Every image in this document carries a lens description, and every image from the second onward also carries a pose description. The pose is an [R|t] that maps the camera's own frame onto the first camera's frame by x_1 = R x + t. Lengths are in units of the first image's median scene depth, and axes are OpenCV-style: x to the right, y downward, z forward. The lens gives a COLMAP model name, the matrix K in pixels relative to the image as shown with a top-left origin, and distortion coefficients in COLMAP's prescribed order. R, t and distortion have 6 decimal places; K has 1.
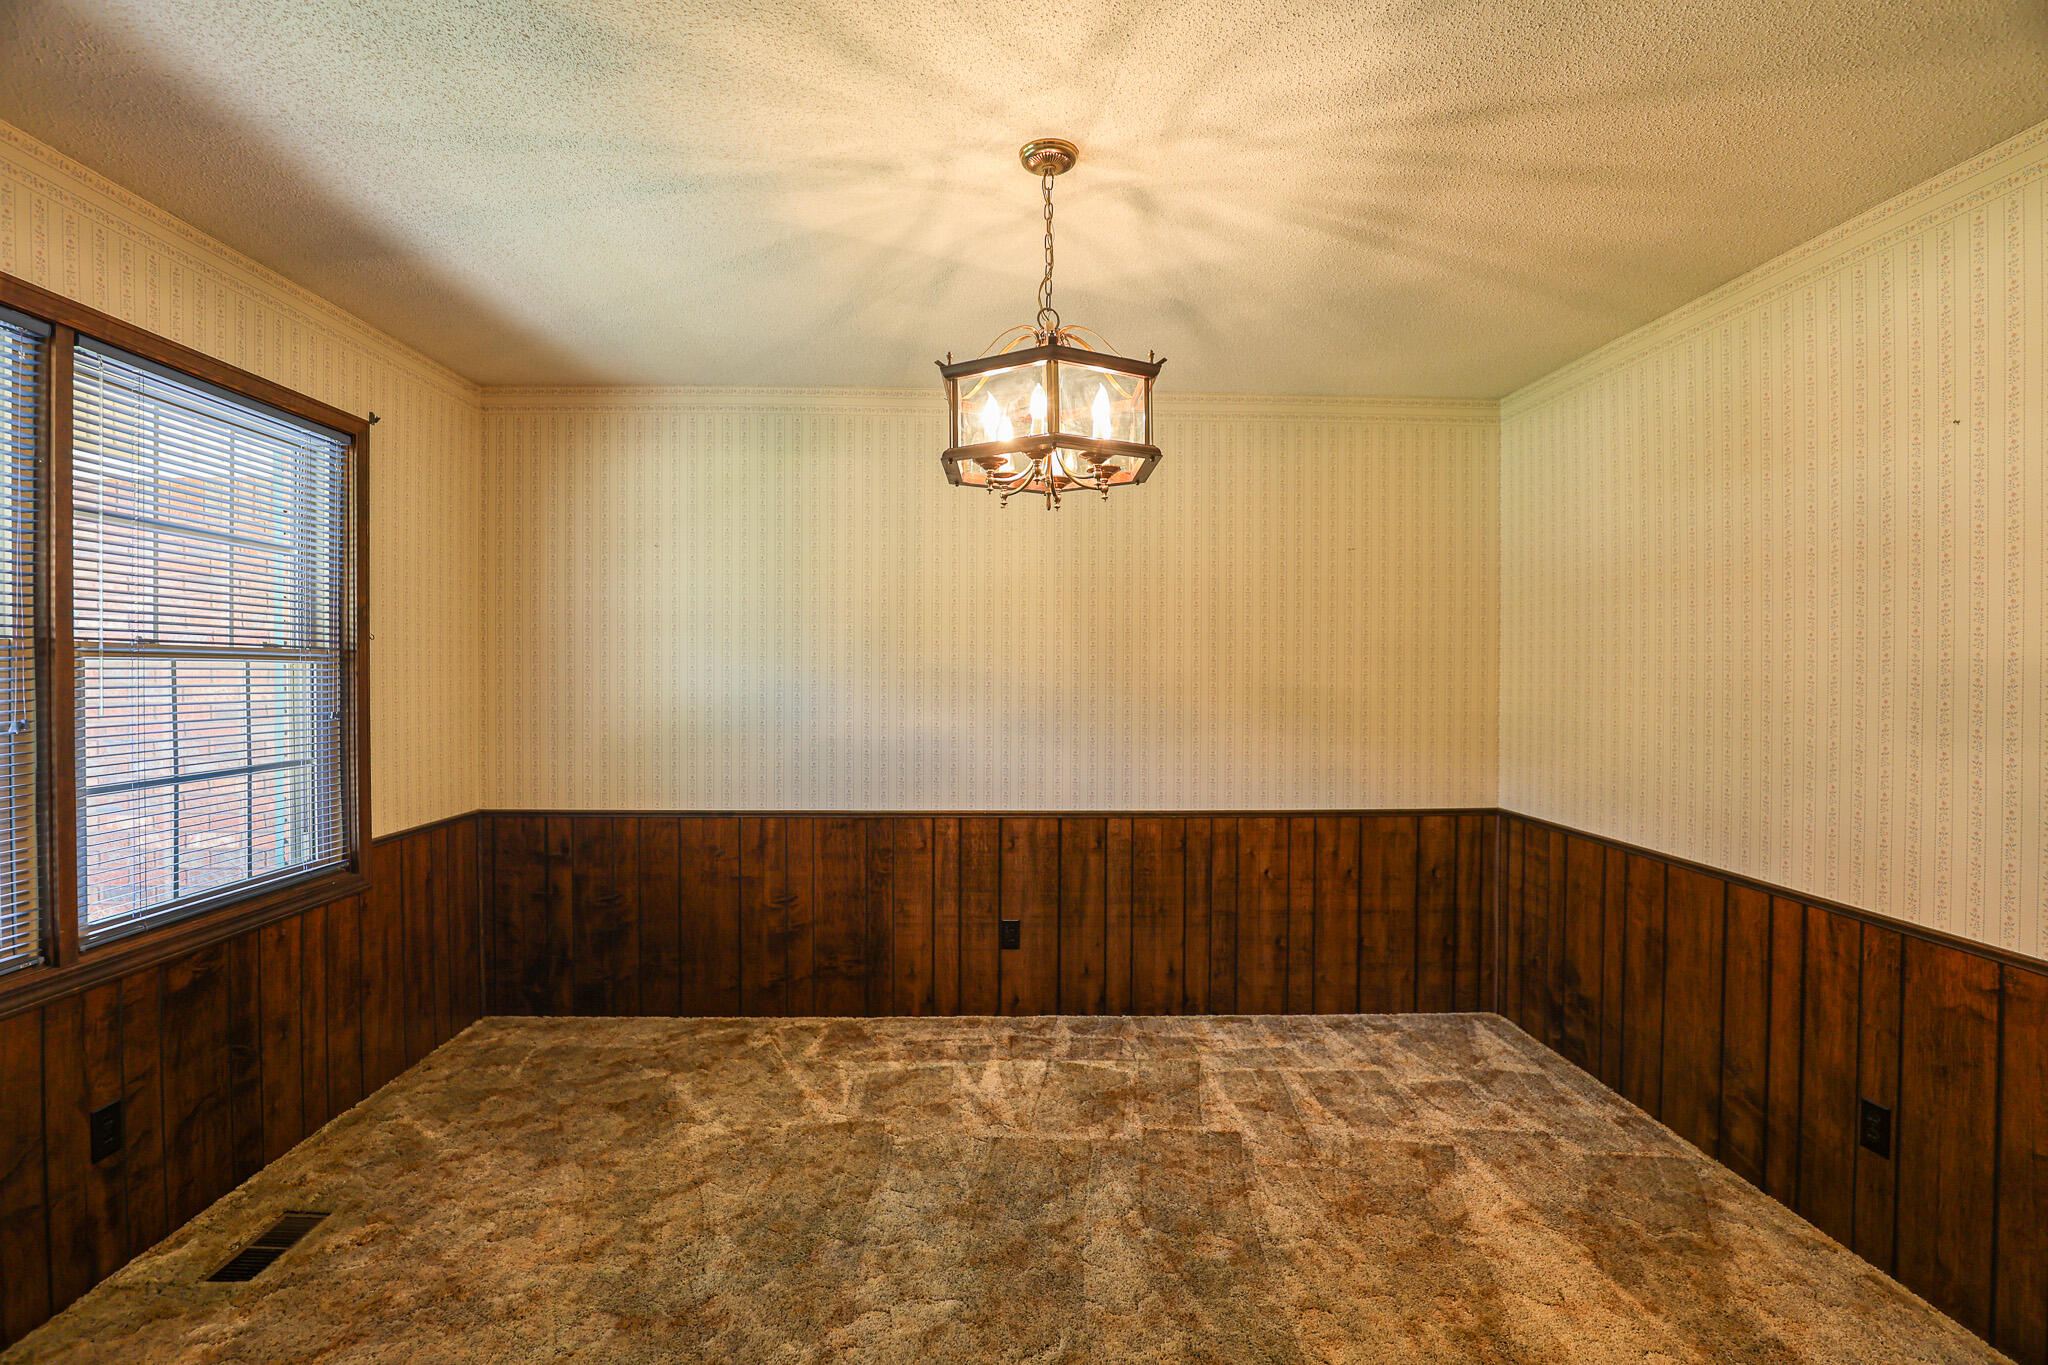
lens RADIAL K [[1005.5, 0, 1012.8], [0, 1005.5, 599.4], [0, 0, 1]] dist [-0.016695, 0.002436]
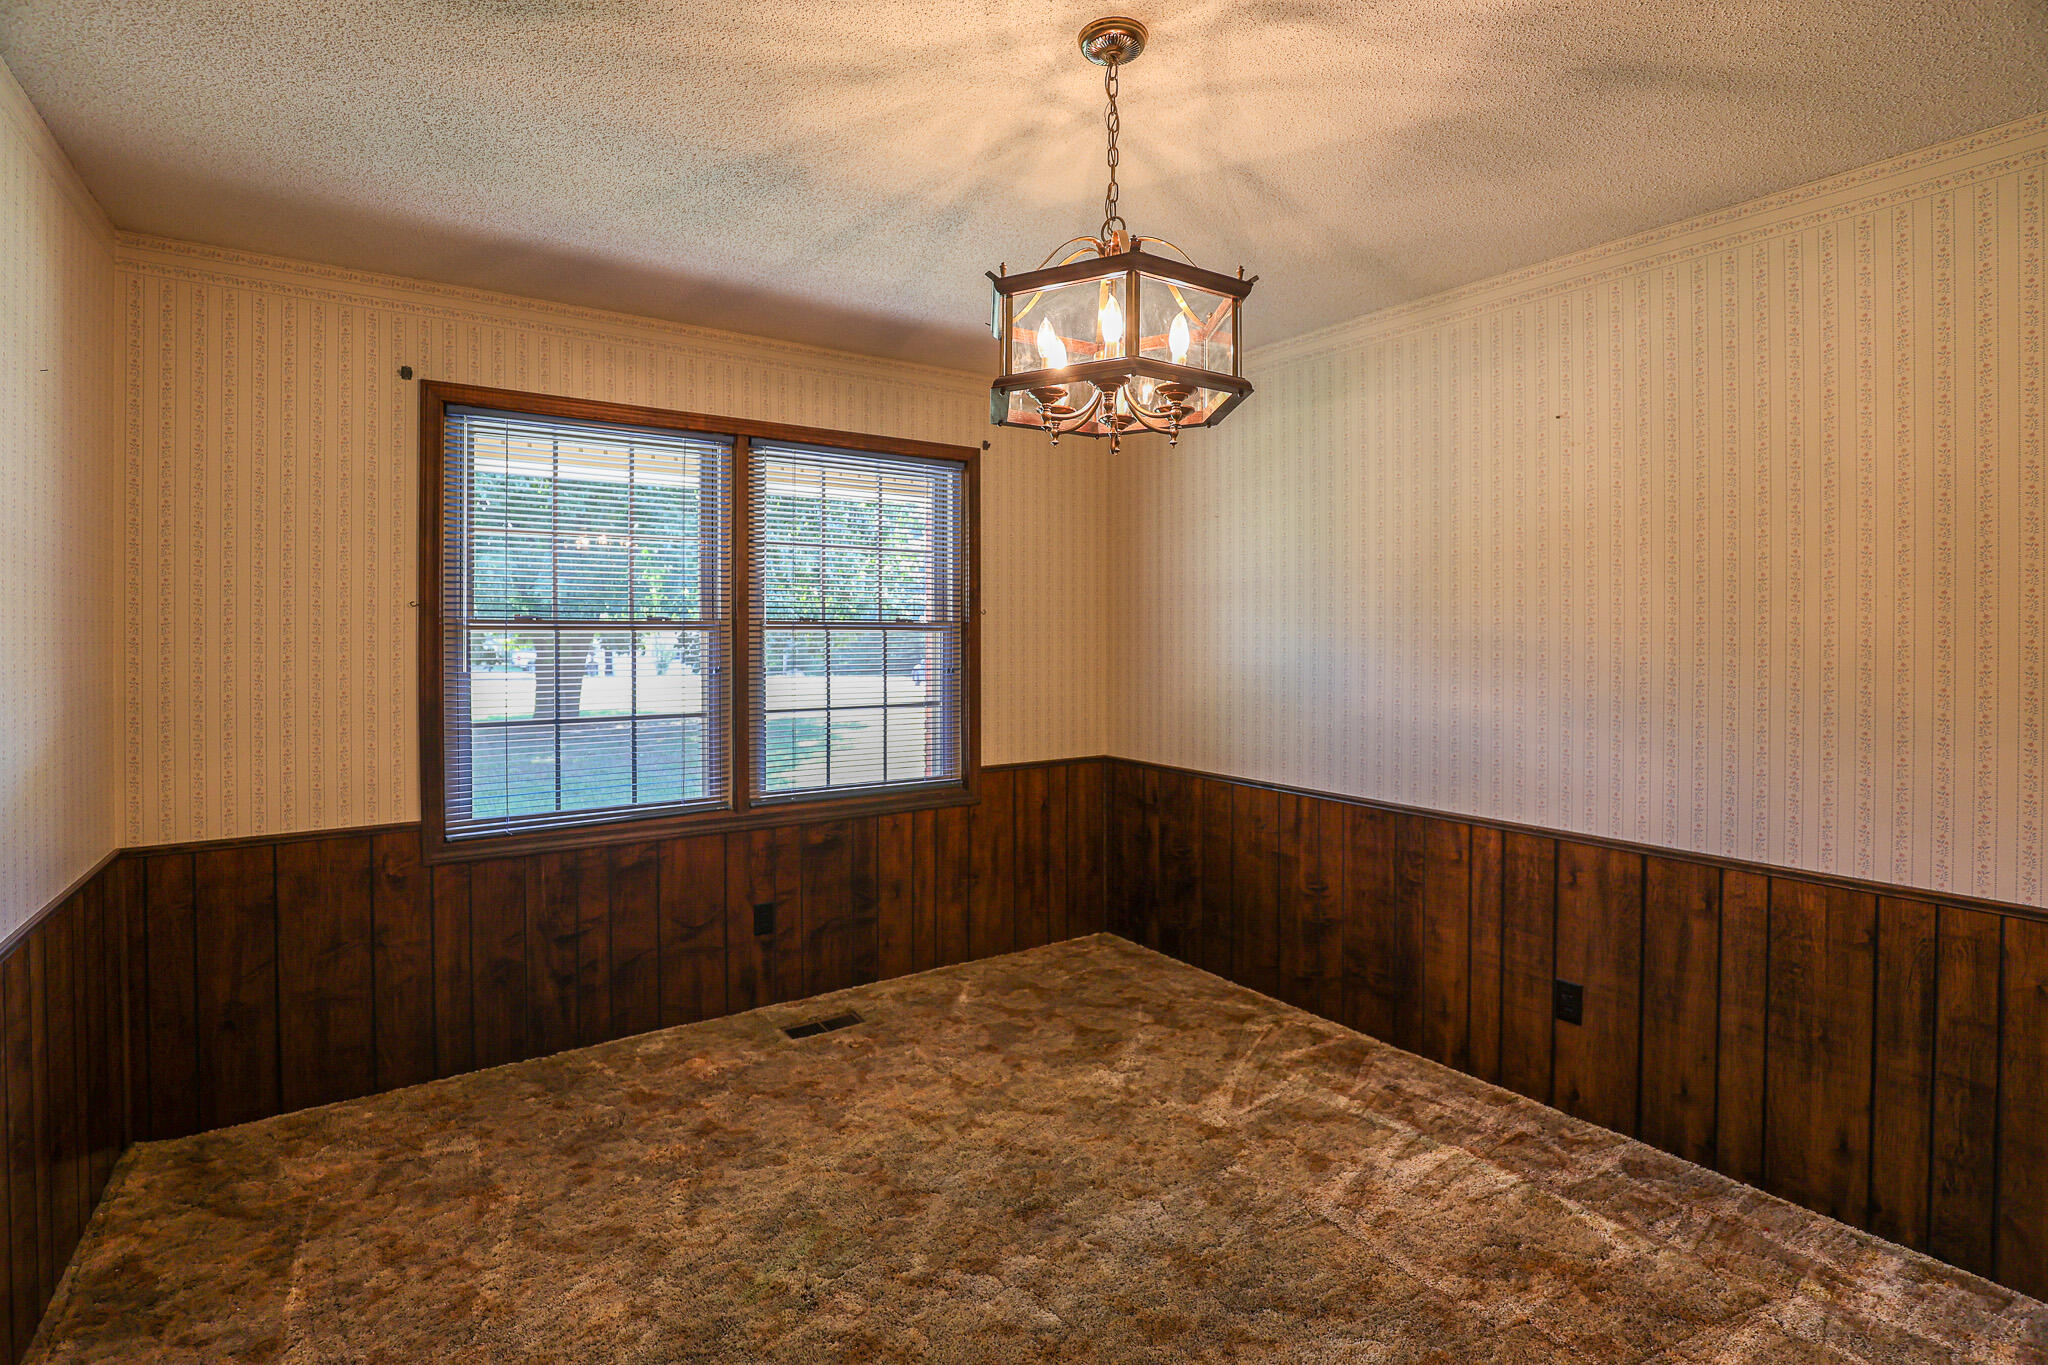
lens RADIAL K [[1020.9, 0, 1024.8], [0, 1020.9, 563.0], [0, 0, 1]] dist [-0.017454, 0.001715]
pose [[0.511986, -0.058861, -0.856975, 0.461946], [0.059915, 0.997667, -0.032729, 0.017348], [0.856902, -0.034589, 0.514318, 0.306918]]
